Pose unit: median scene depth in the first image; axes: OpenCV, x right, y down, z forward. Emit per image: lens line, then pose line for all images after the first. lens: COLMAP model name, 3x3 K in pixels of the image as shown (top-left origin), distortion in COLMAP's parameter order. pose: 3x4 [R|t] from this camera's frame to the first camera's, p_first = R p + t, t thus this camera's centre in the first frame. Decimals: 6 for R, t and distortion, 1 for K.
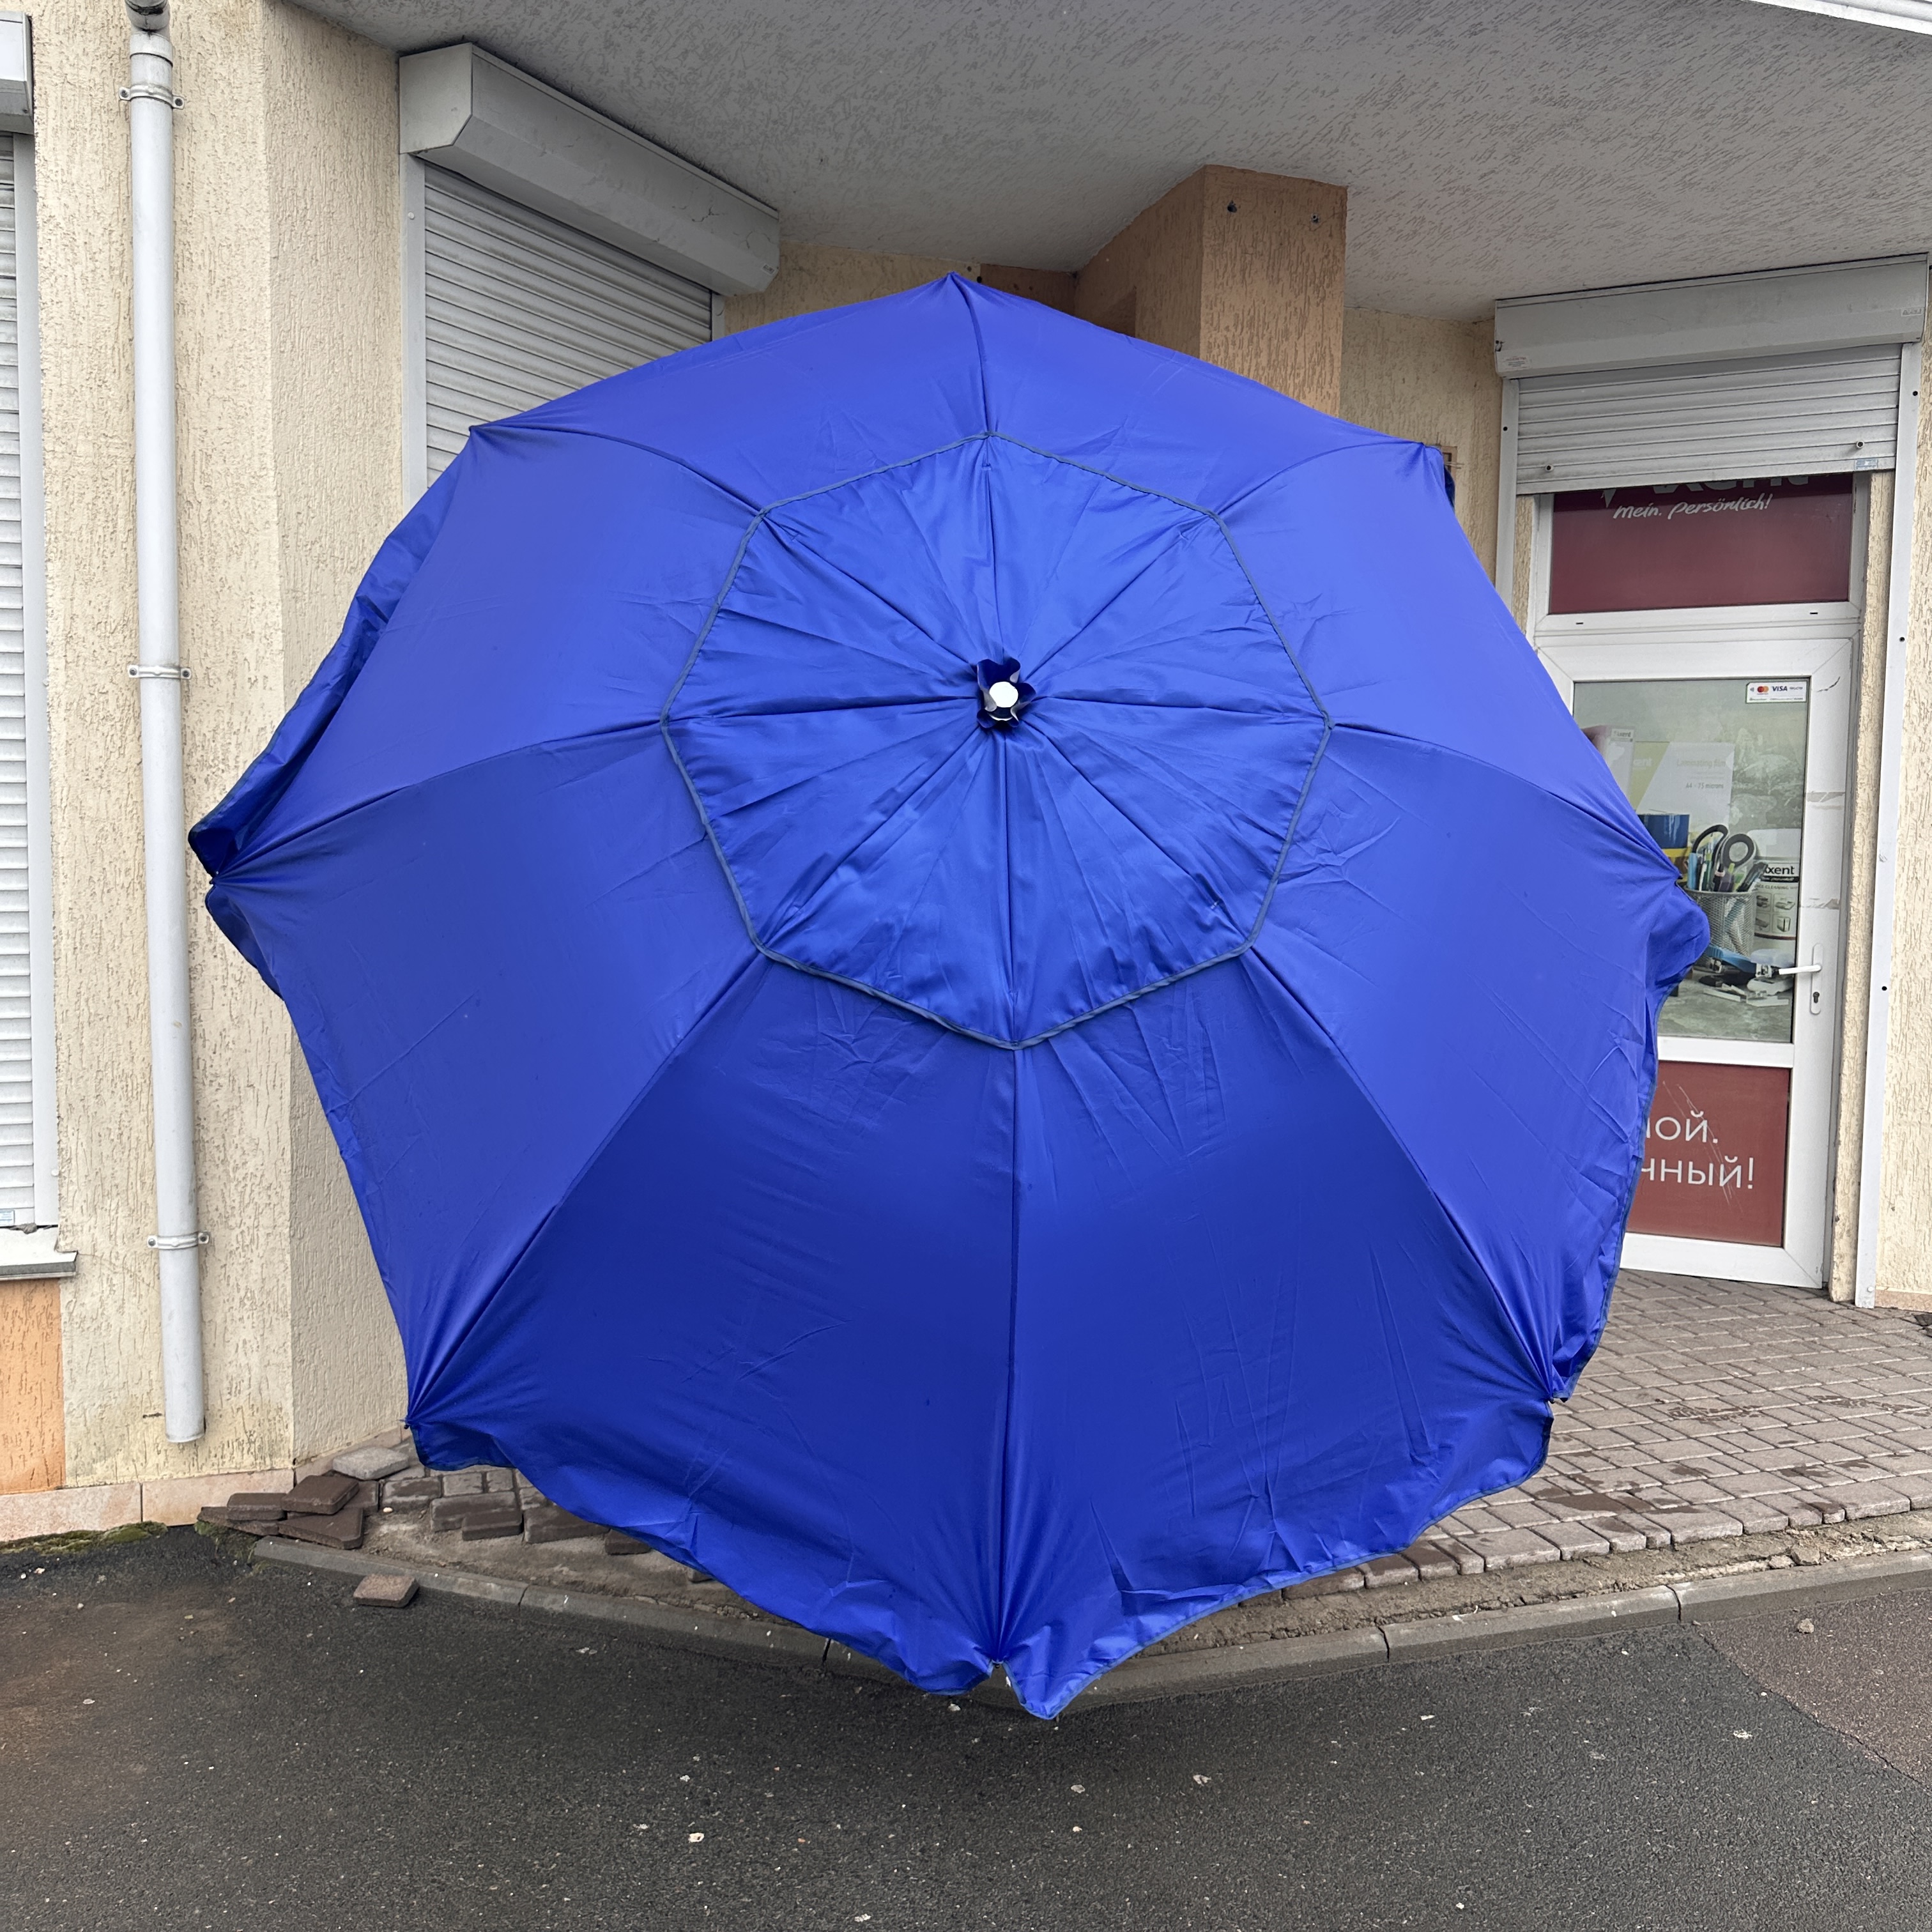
lens RADIAL K [[1792.0, 0, 992.3], [0, 1792.0, 967.2], [0, 0, 1]] dist [0.020576, -0.026864]
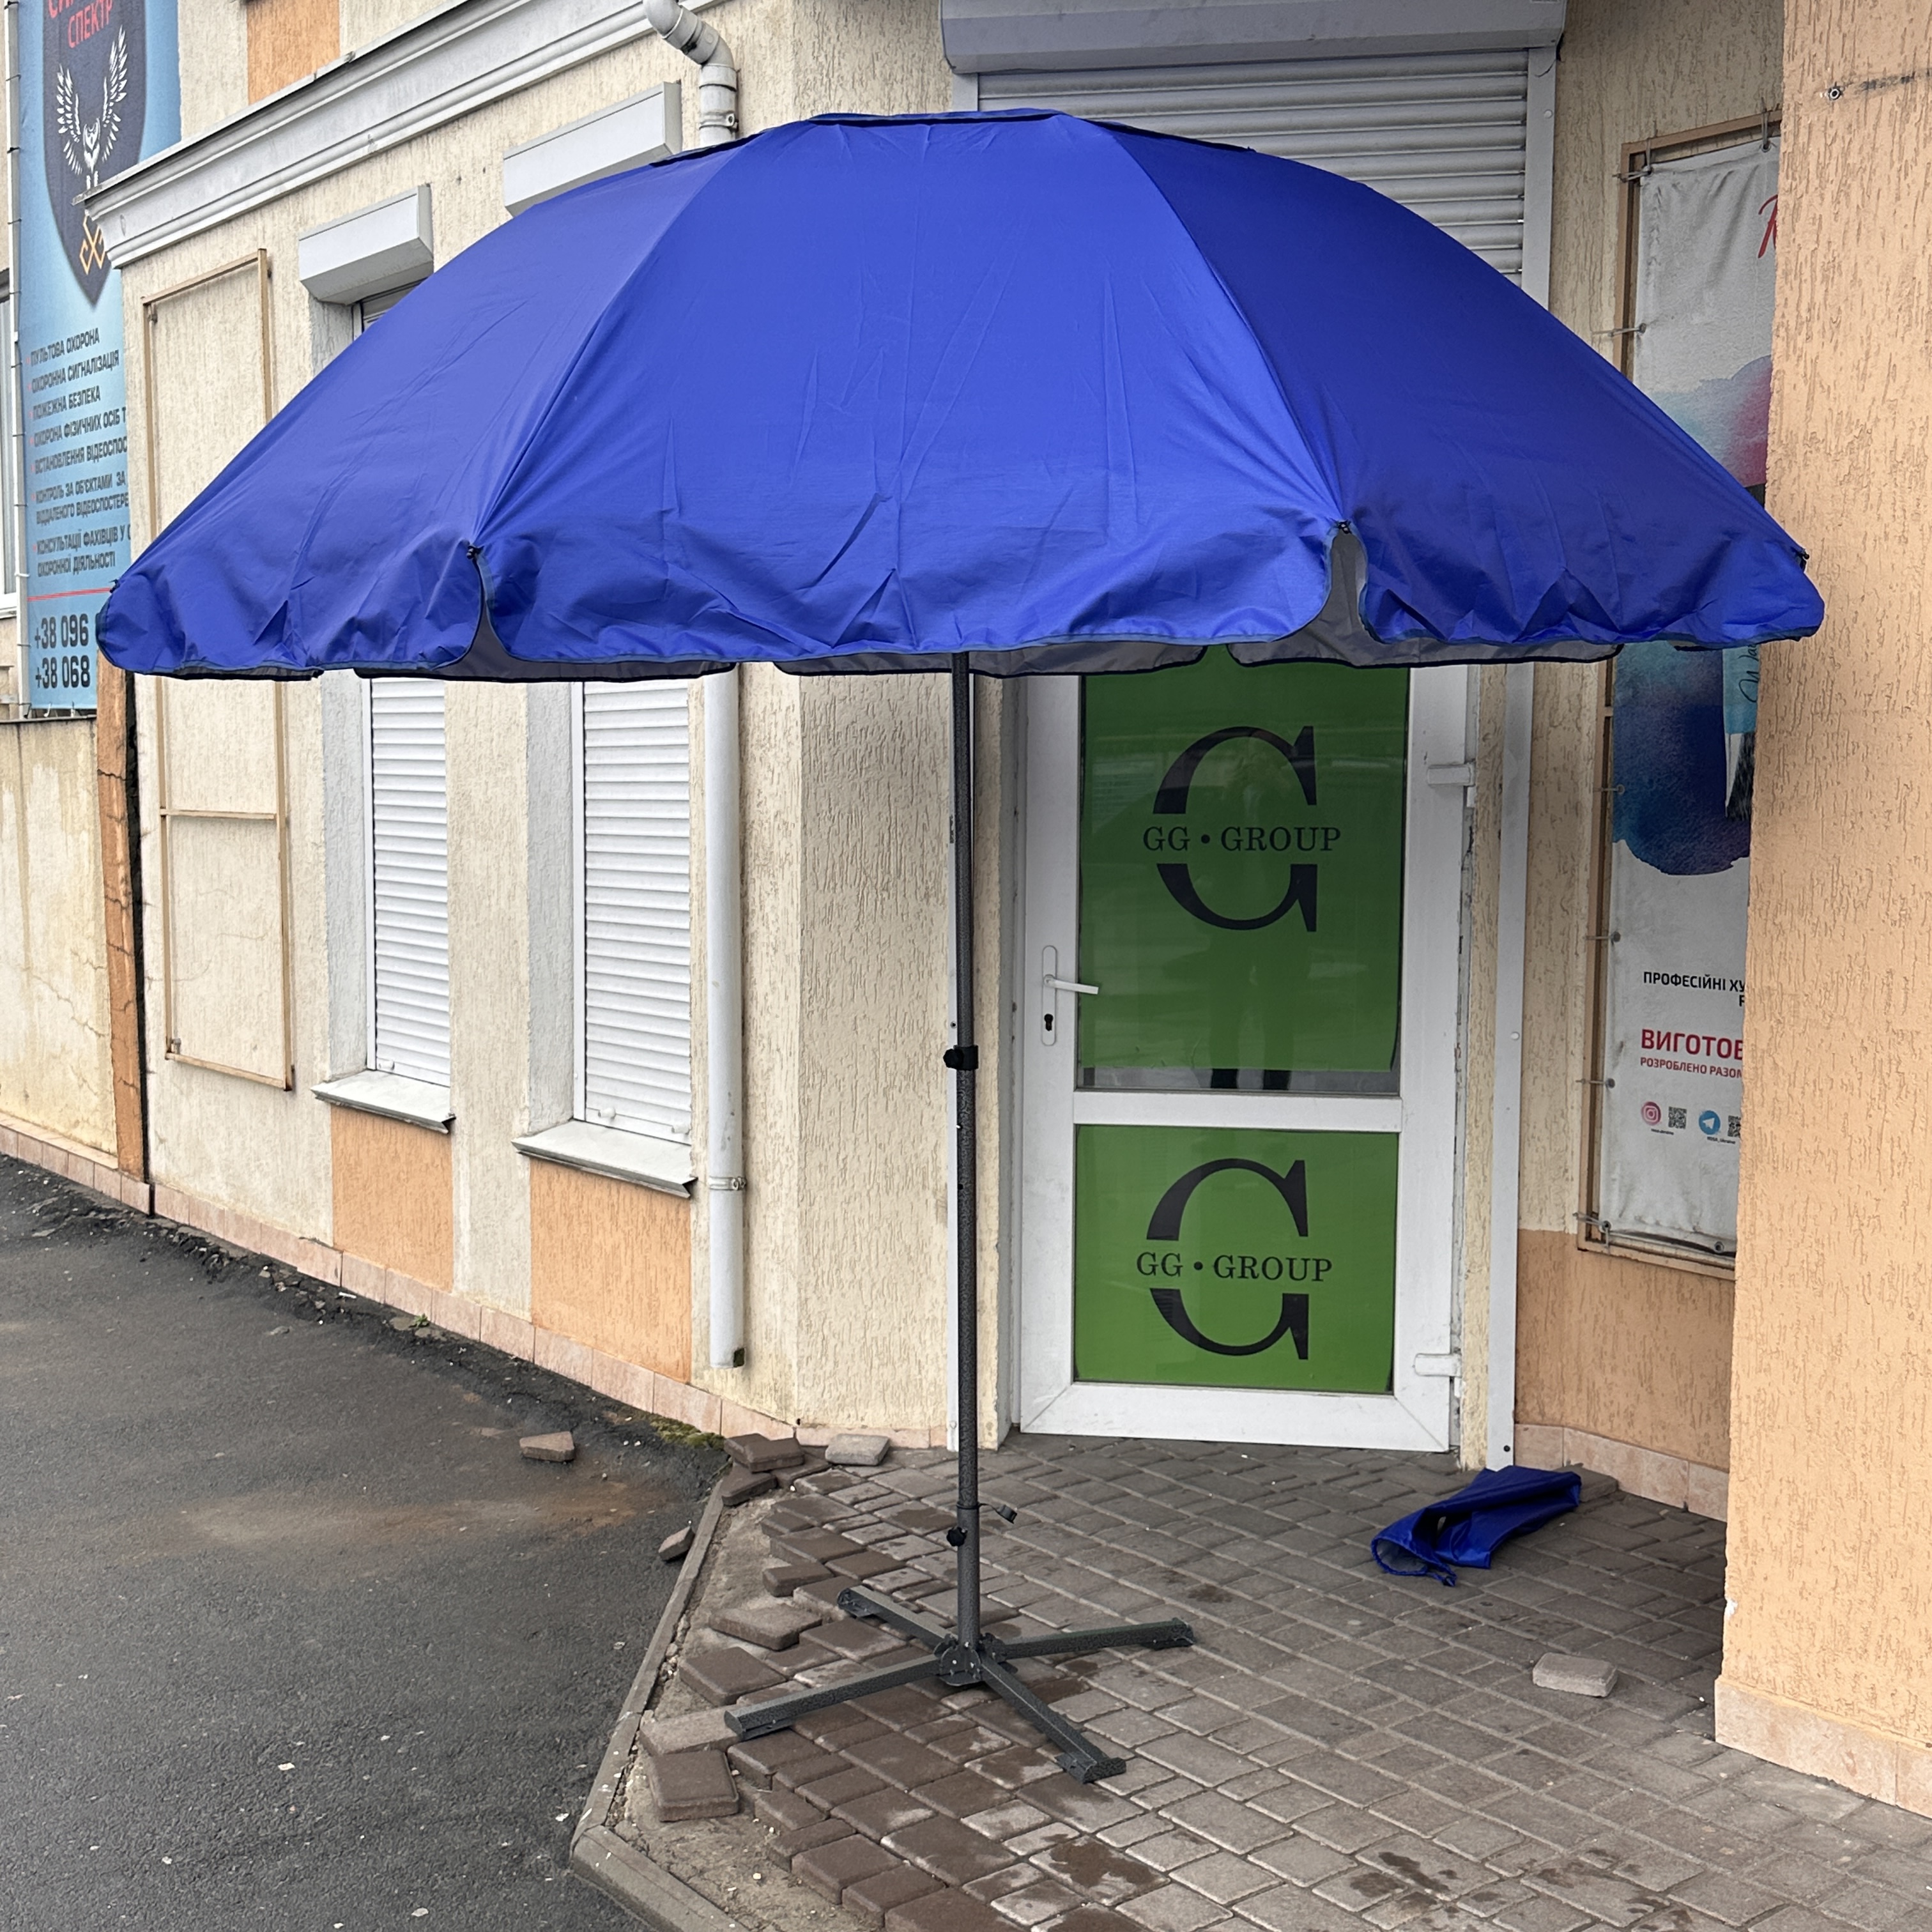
lens RADIAL K [[2388.7, 0, 963.1], [0, 2388.7, 979.2], [0, 0, 1]] dist [0.199943, -0.438436]
pose [[0.330912, 0.075211, -0.940660, 0.802702], [-0.066908, 0.996180, 0.056112, -0.052067], [0.941287, 0.044370, 0.334680, 0.544597]]
